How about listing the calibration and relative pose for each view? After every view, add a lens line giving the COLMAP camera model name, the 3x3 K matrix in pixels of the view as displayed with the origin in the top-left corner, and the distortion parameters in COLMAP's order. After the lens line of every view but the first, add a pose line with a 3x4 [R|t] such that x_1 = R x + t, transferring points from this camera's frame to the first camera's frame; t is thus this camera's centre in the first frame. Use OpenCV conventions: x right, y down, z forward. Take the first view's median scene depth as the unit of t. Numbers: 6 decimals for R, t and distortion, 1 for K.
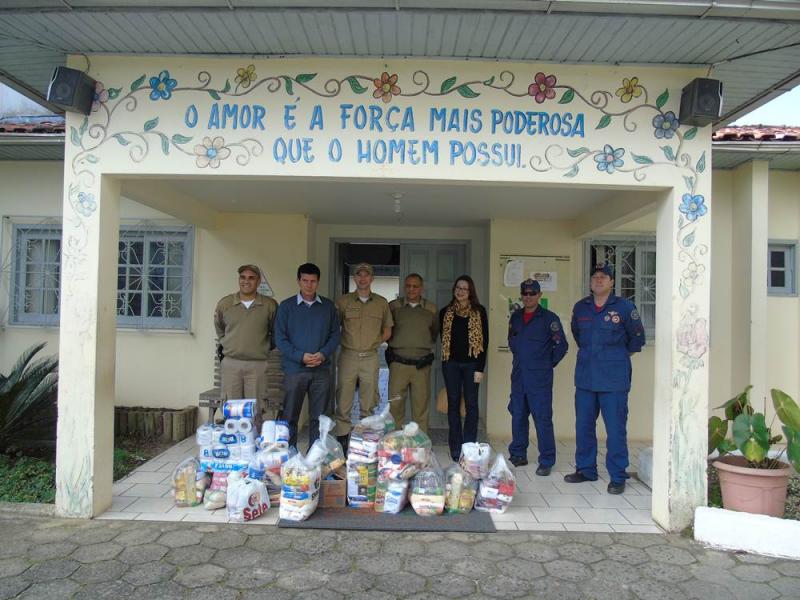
lens RADIAL K [[580.7, 0, 399.8], [0, 580.7, 299.9], [0, 0, 1]] dist [-0.006929, 0.000666]
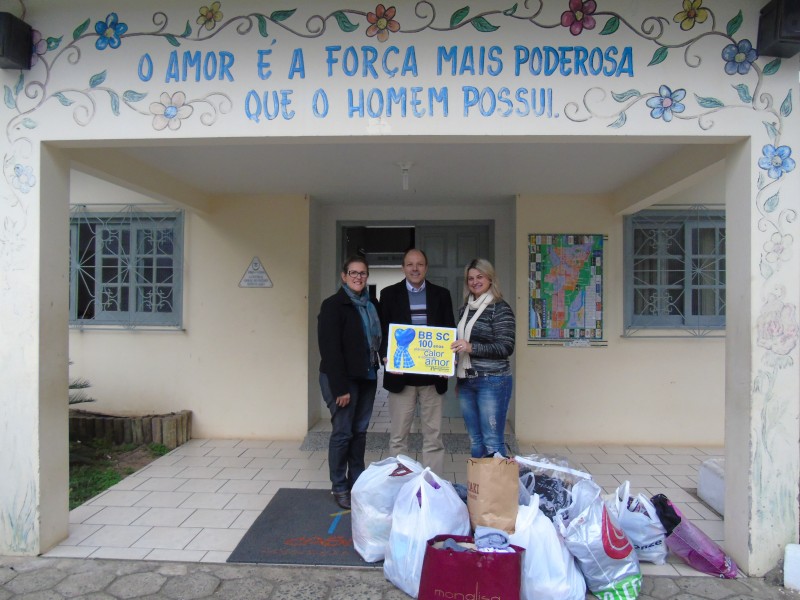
lens RADIAL K [[580.7, 0, 398.9], [0, 580.7, 297.6], [0, 0, 1]] dist [-0.006929, 0.000666]
pose [[0.998800, -0.017044, -0.045921, 0.030388], [0.017601, 0.999776, 0.011745, 0.005232], [0.045710, -0.012539, 0.998876, 0.194371]]
